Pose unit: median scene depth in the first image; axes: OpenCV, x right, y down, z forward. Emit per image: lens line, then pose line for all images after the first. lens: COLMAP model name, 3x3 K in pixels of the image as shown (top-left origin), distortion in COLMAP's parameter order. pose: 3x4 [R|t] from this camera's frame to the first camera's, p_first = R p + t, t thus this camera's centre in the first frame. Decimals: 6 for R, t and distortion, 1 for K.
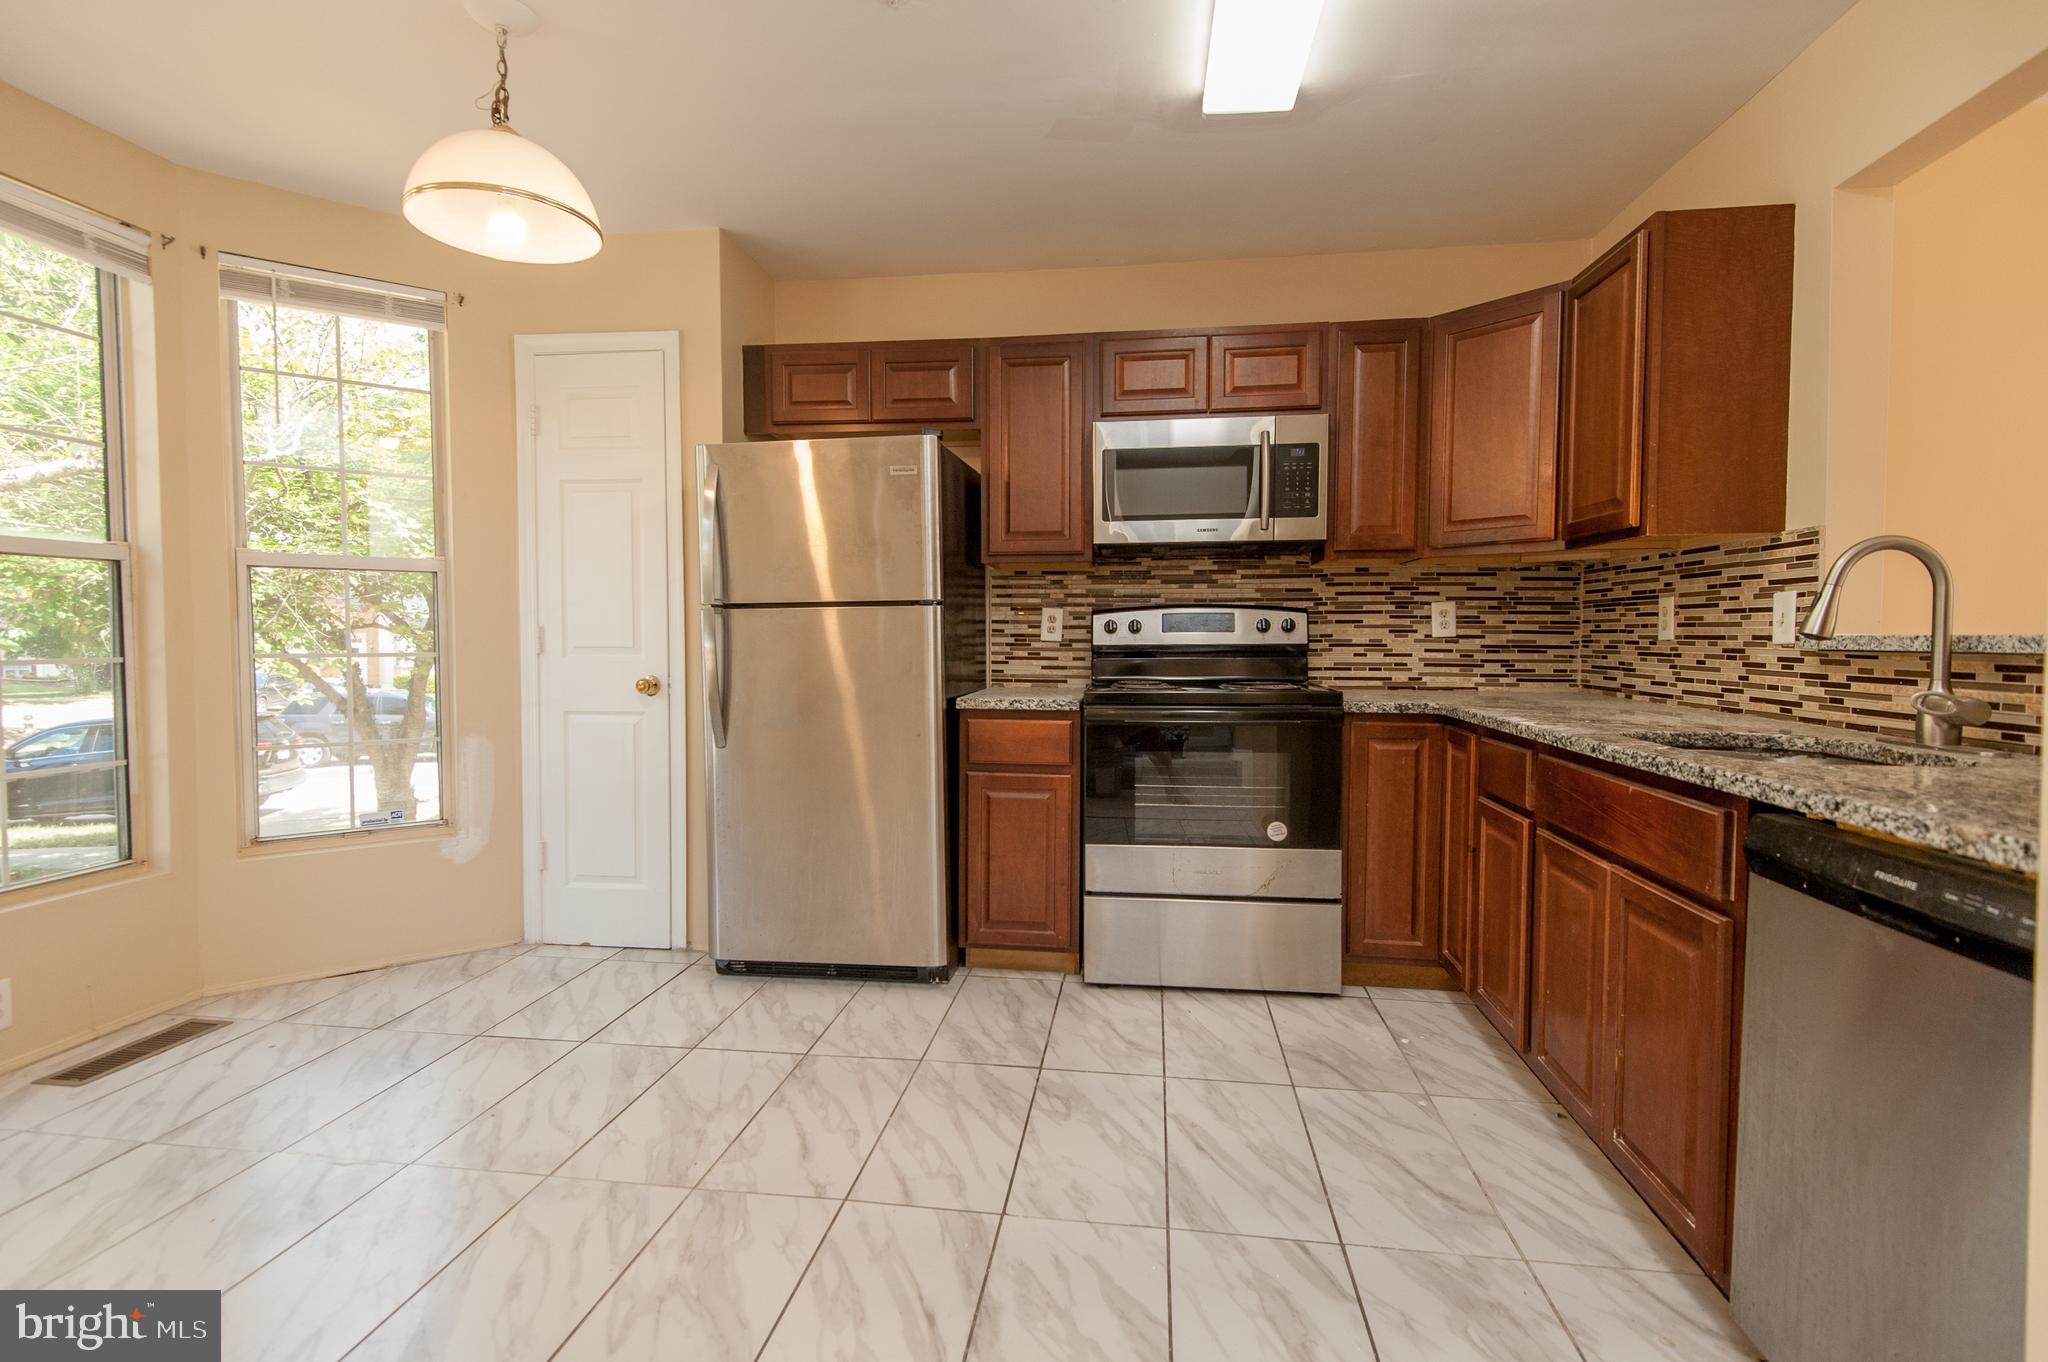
lens RADIAL K [[975.2, 0, 1021.8], [0, 975.2, 671.8], [0, 0, 1]] dist [0.027896, -0.010720]
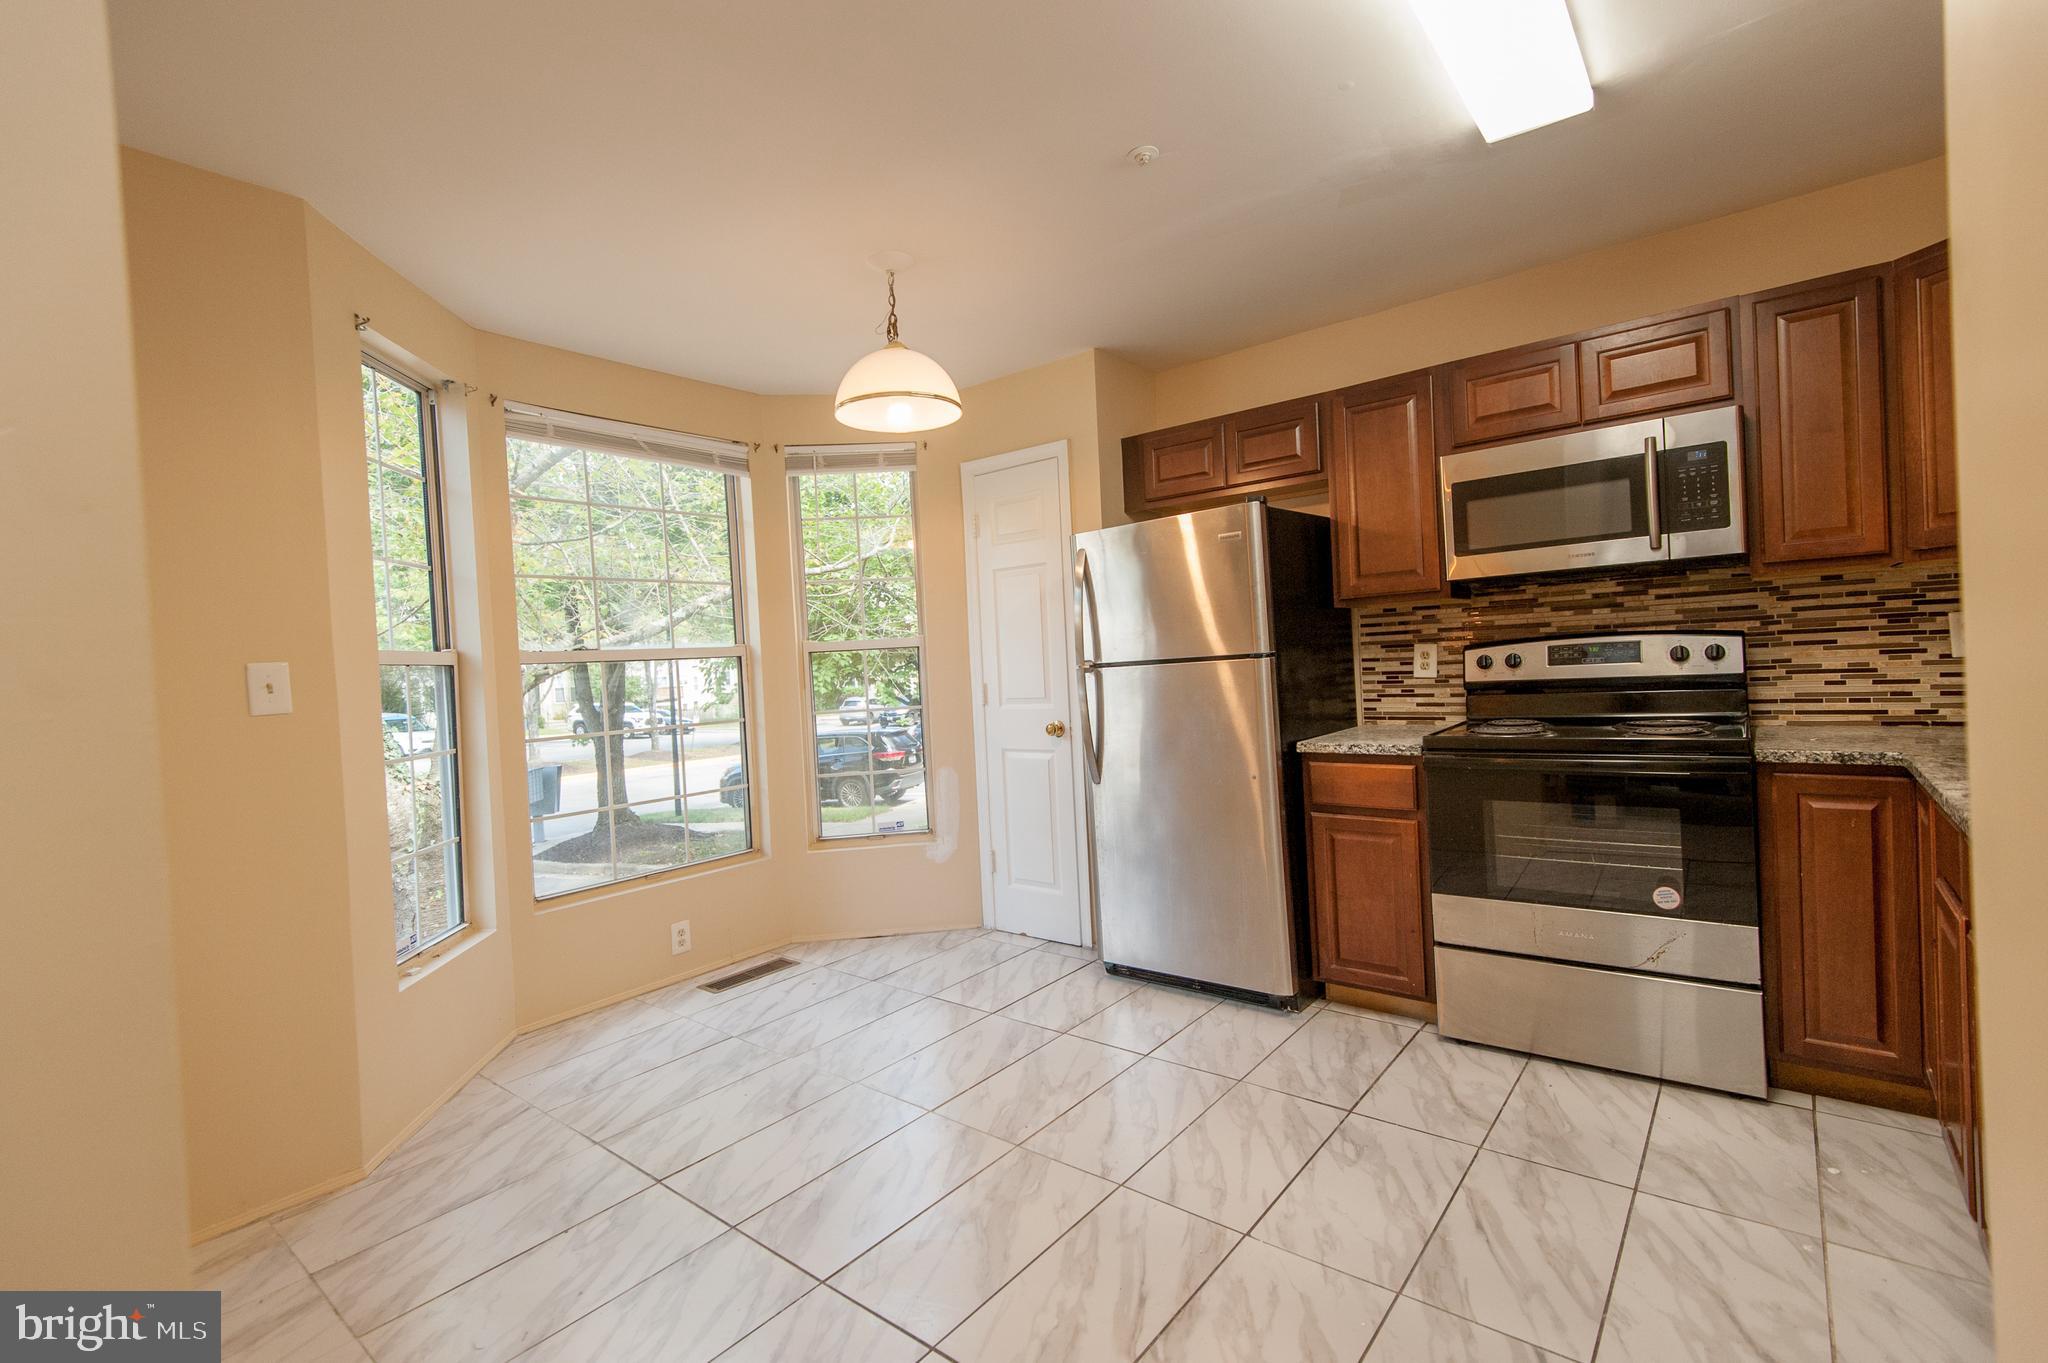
lens RADIAL K [[923.6, 0, 1019.5], [0, 923.6, 670.8], [0, 0, 1]] dist [0.029192, -0.012162]
pose [[0.852686, -0.039774, -0.520907, 0.224923], [0.035188, 0.999206, -0.018695, -0.046928], [0.521237, -0.002389, 0.853409, -0.017110]]
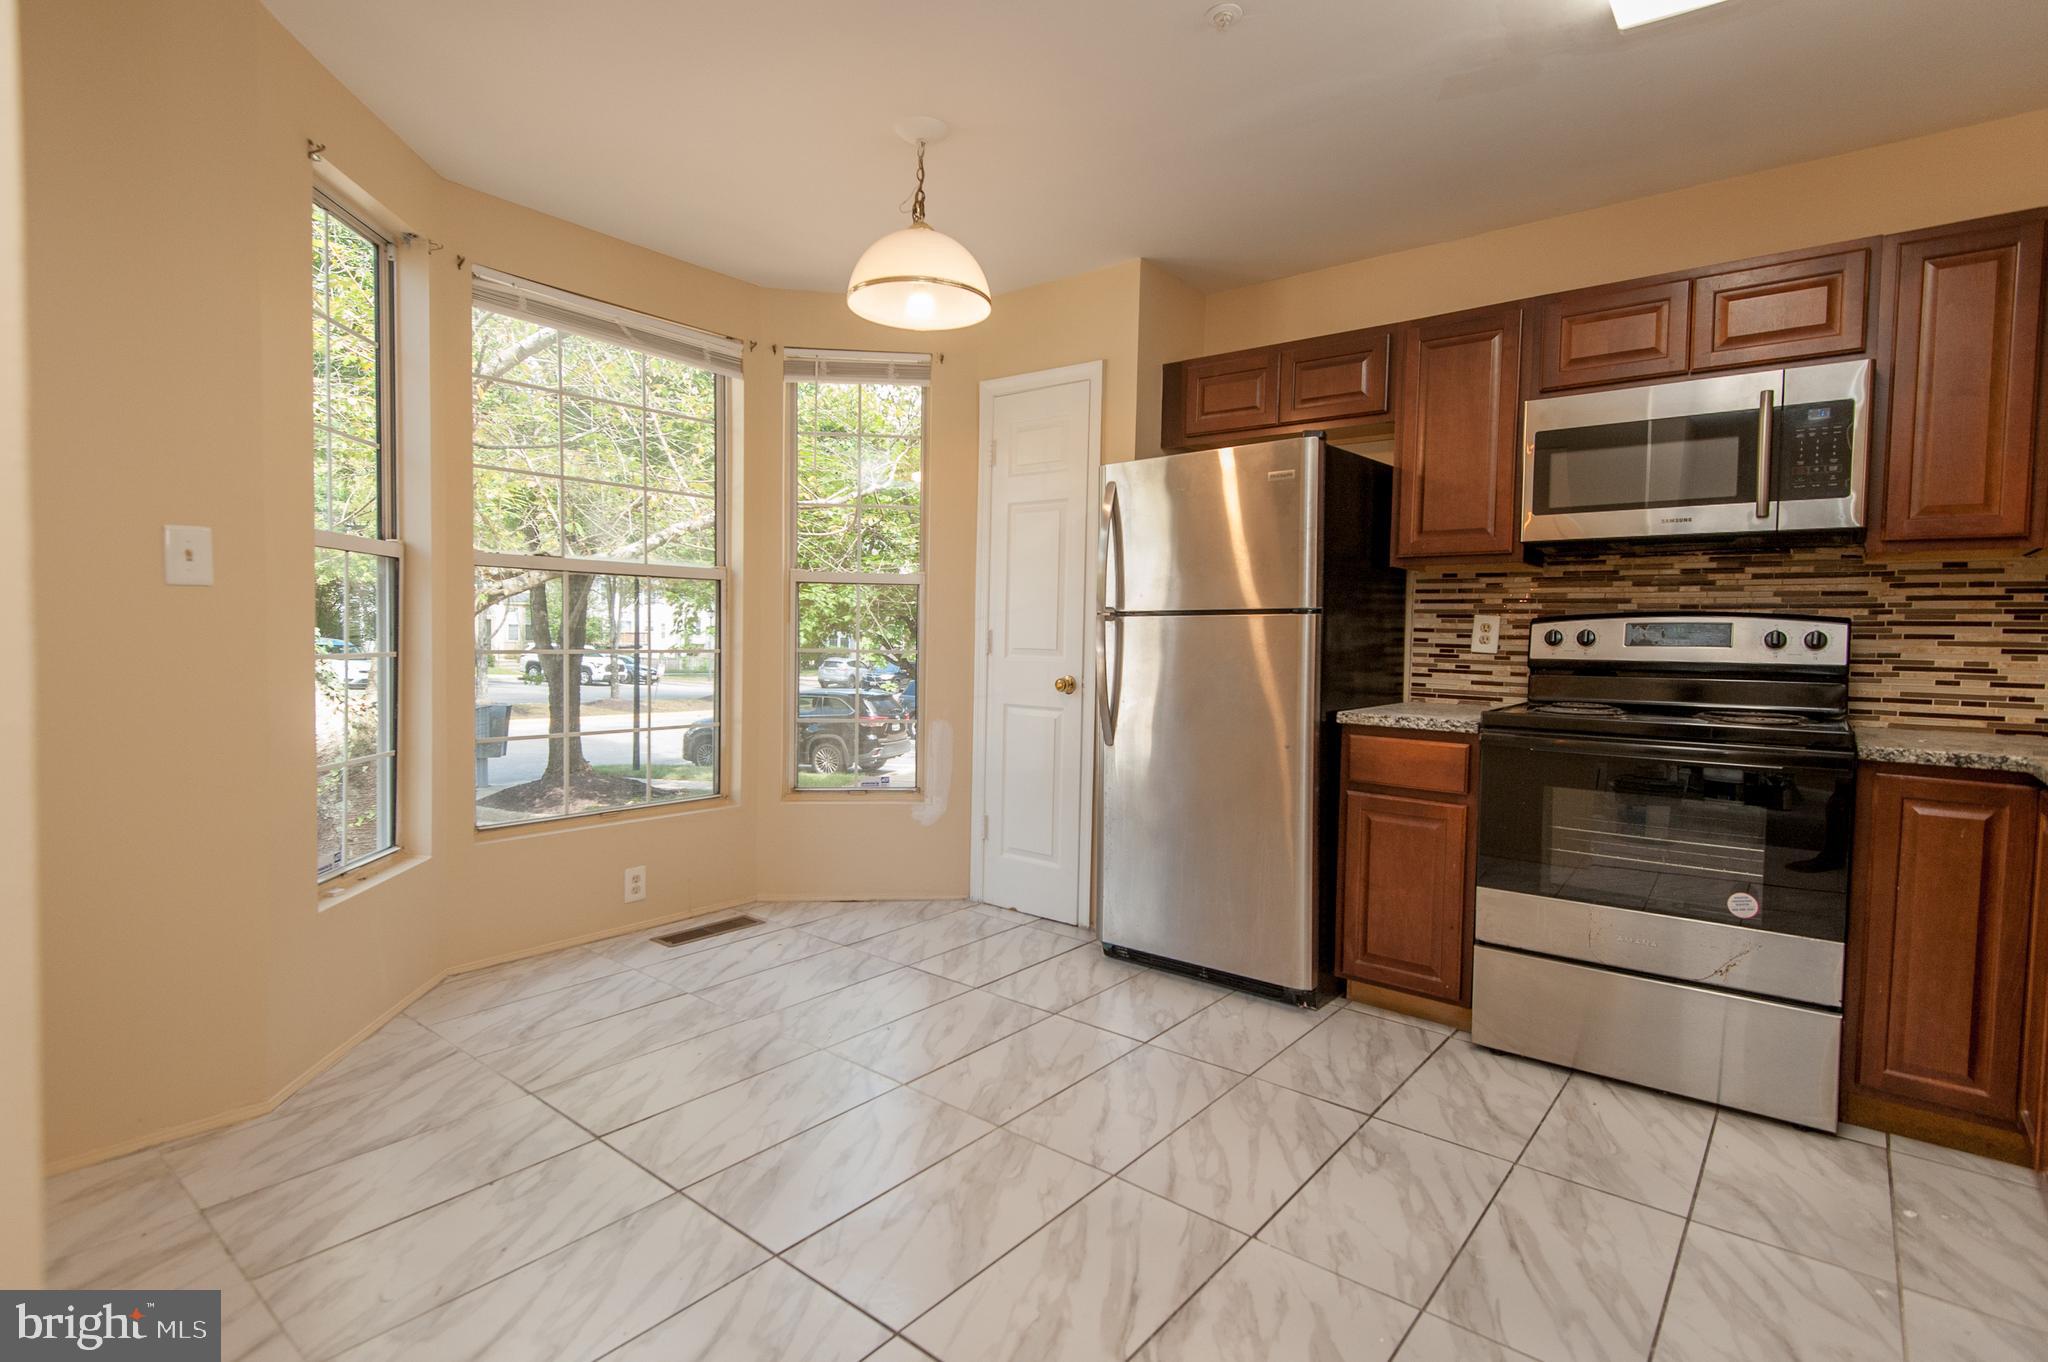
lens RADIAL K [[1009.7, 0, 1019.9], [0, 1009.7, 669.6], [0, 0, 1]] dist [0.028280, -0.011168]
pose [[0.854717, 0.033986, -0.517980, 0.196036], [-0.035600, 0.999343, 0.006826, -0.010361], [0.517872, 0.012605, 0.855365, -0.001549]]
